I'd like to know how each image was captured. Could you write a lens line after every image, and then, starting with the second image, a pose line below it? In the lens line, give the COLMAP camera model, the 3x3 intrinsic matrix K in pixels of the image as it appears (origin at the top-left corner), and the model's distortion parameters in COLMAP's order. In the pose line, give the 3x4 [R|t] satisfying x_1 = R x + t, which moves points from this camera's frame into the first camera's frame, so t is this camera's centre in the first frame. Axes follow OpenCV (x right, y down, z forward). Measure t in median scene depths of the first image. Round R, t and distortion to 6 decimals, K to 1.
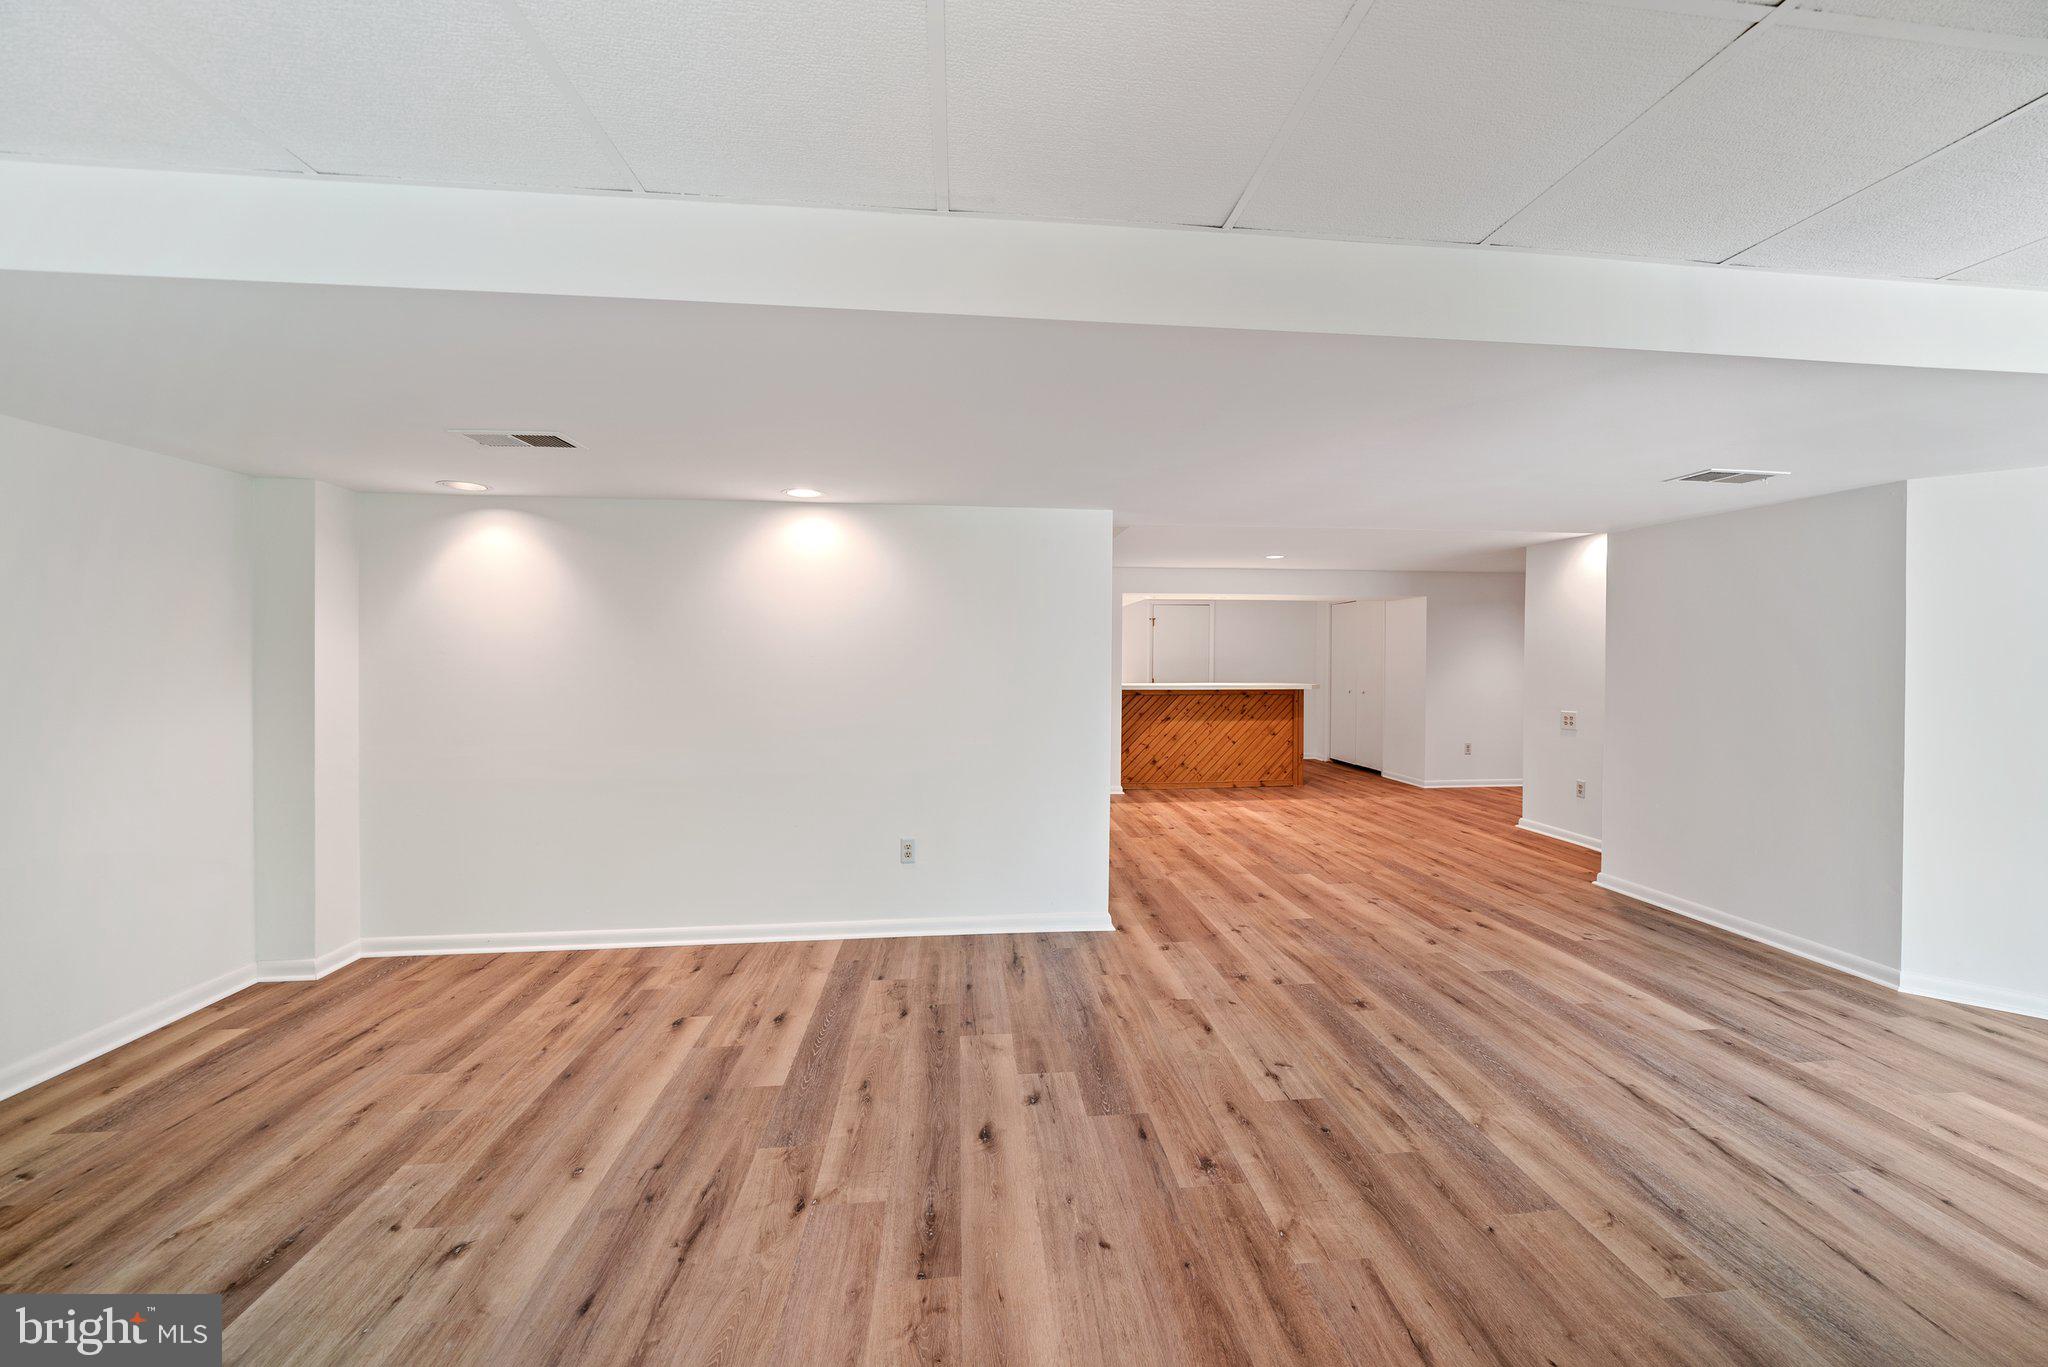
lens RADIAL K [[710.2, 0, 1036.5], [0, 710.2, 669.5], [0, 0, 1]] dist [-0.005186, -0.000119]
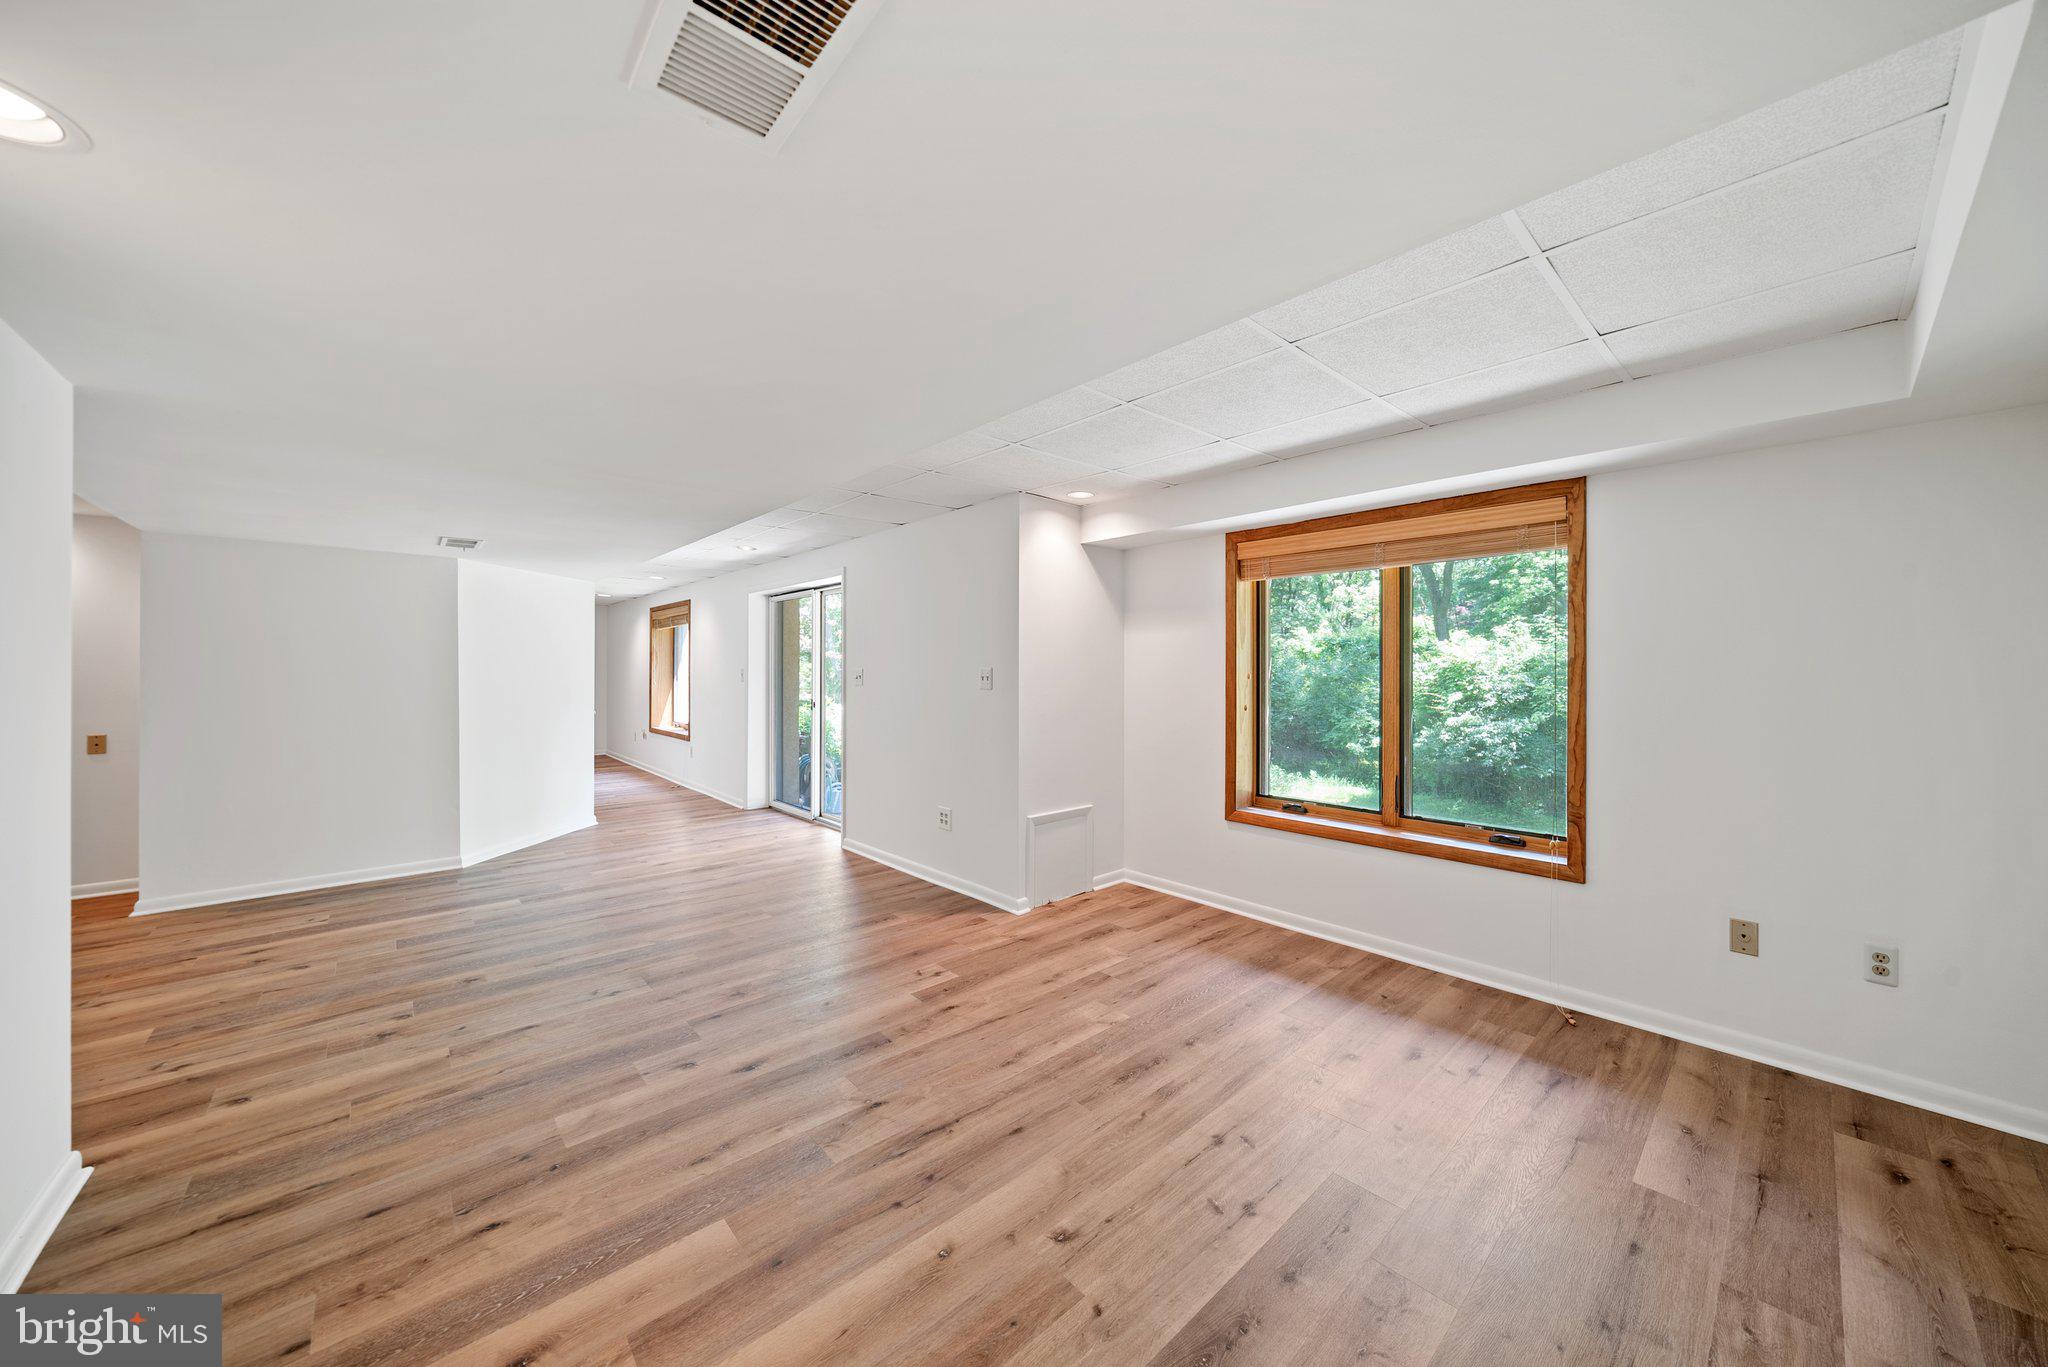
lens RADIAL K [[710.2, 0, 1036.5], [0, 710.2, 669.5], [0, 0, 1]] dist [-0.005186, -0.000119]
pose [[-0.590657, -0.003444, 0.806915, -1.185365], [0.009710, 0.999888, 0.011375, -0.012802], [-0.806864, 0.014554, -0.590558, 1.182683]]
